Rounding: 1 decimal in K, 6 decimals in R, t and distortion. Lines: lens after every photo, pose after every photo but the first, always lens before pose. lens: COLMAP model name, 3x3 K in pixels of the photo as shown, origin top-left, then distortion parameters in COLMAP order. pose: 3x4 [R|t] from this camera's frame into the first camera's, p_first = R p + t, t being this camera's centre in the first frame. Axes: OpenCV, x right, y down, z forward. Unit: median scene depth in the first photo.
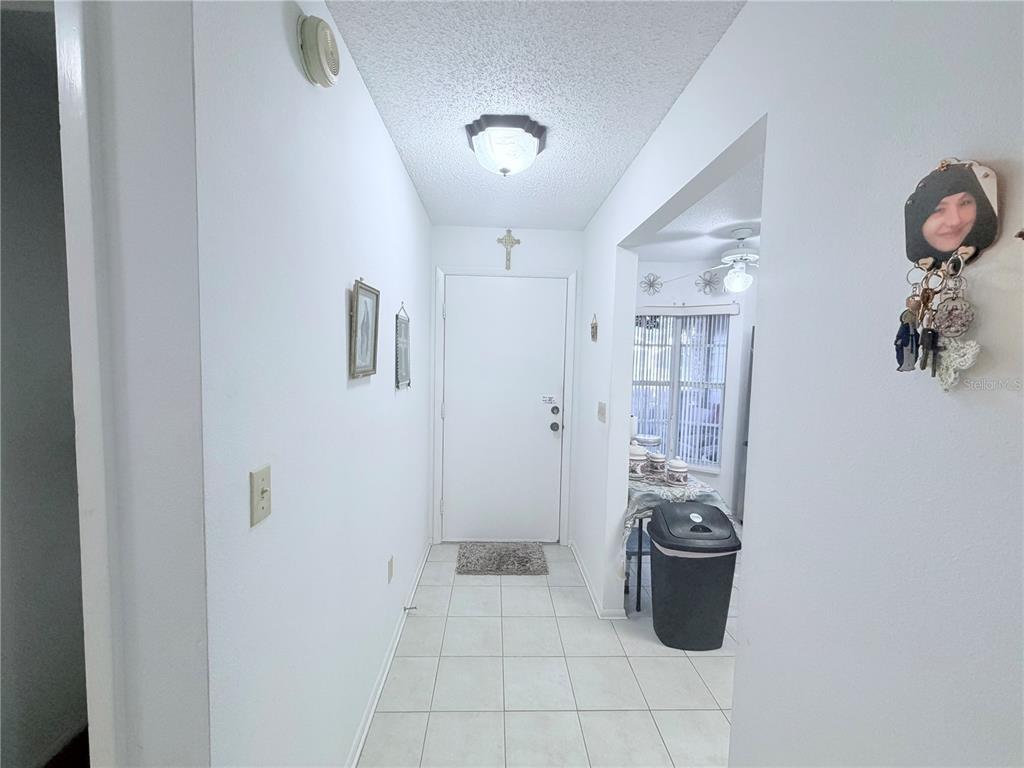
lens RADIAL K [[408.9, 0, 509.6], [0, 408.9, 382.3], [0, 0, 1]] dist [-0.000025, 0.000113]
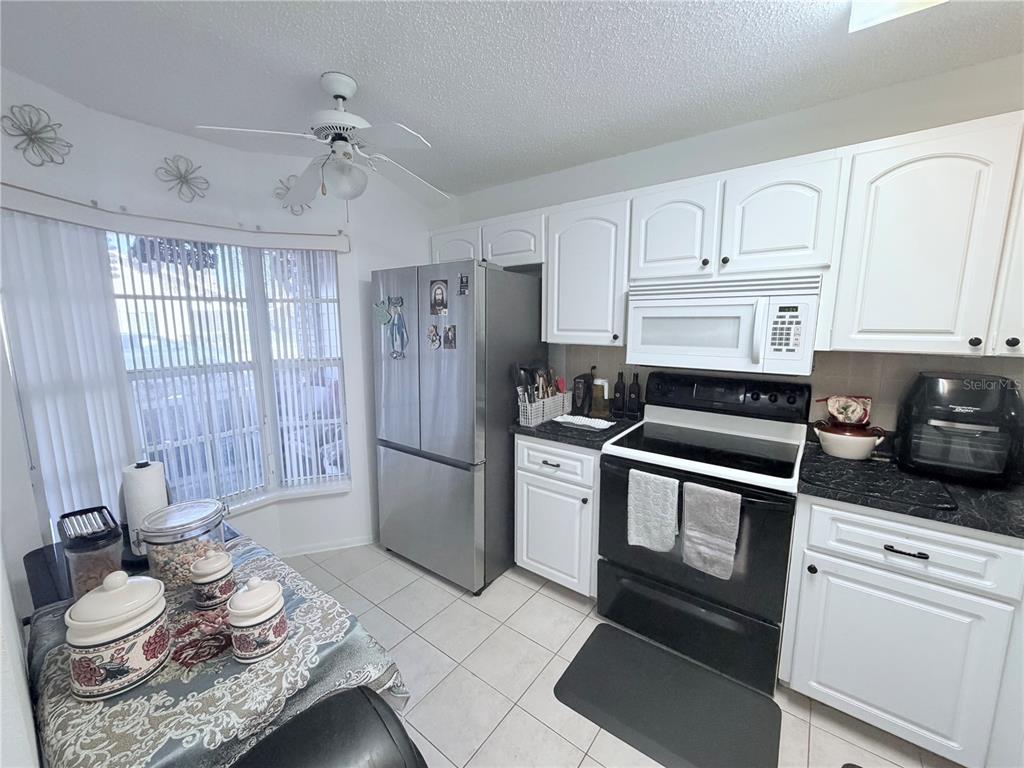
lens RADIAL K [[408.9, 0, 509.6], [0, 408.9, 382.3], [0, 0, 1]] dist [-0.000025, 0.000113]
pose [[0.637432, -0.138673, 0.757925, 0.185452], [0.065966, 0.989881, 0.125634, -0.023866], [-0.767678, -0.030086, 0.640129, 0.354117]]
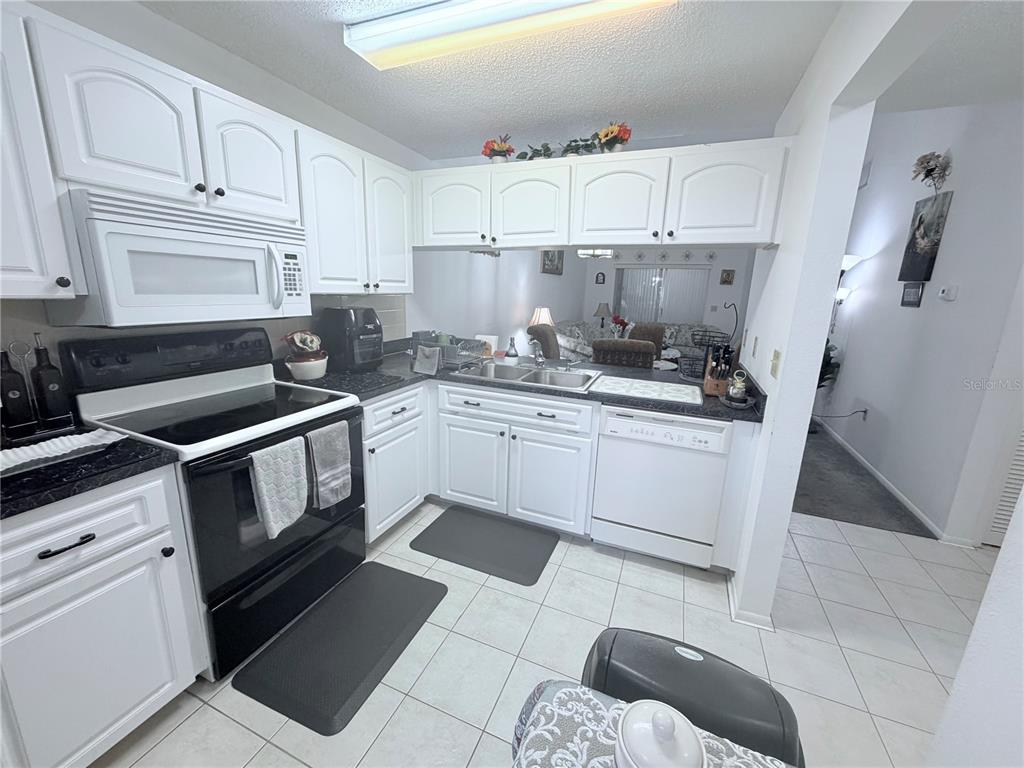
lens RADIAL K [[408.9, 0, 509.6], [0, 408.9, 382.3], [0, 0, 1]] dist [-0.000025, 0.000113]
pose [[-0.908049, -0.143397, 0.393553, 0.266312], [-0.025754, 0.956909, 0.289242, -0.030757], [-0.418071, 0.252511, -0.872614, 0.737603]]
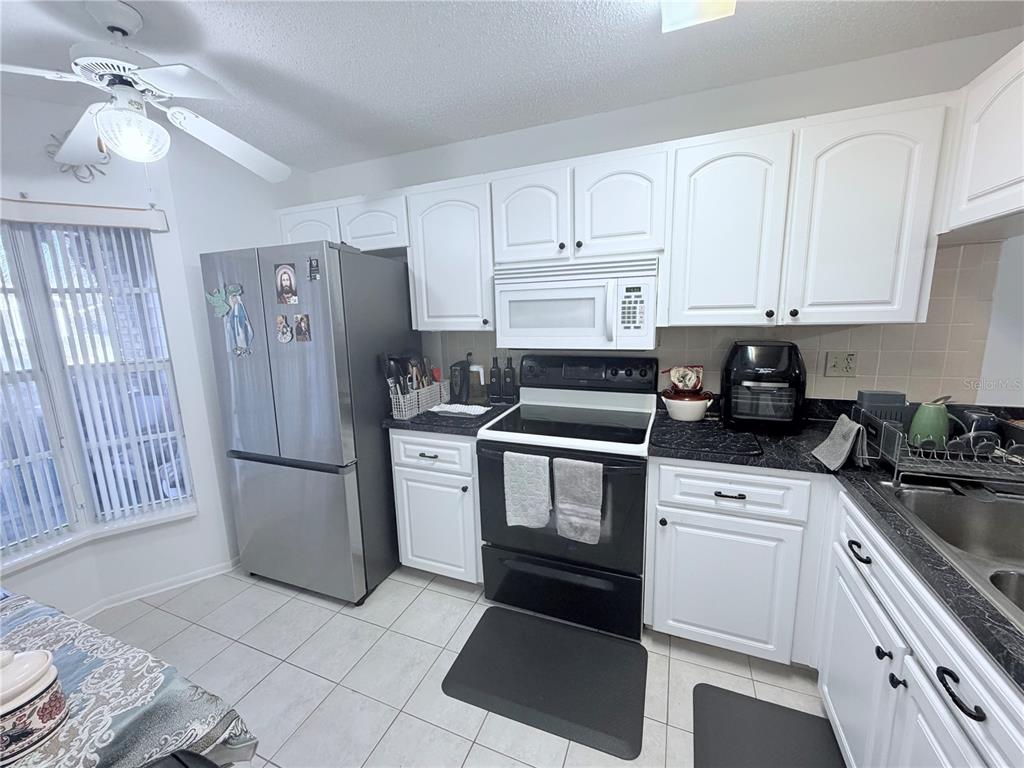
lens RADIAL K [[408.9, 0, 509.6], [0, 408.9, 382.3], [0, 0, 1]] dist [-0.000025, 0.000113]
pose [[0.414043, -0.193066, 0.889547, 0.212006], [0.096431, 0.981052, 0.168042, -0.015208], [-0.905135, 0.016203, 0.424816, 0.338220]]
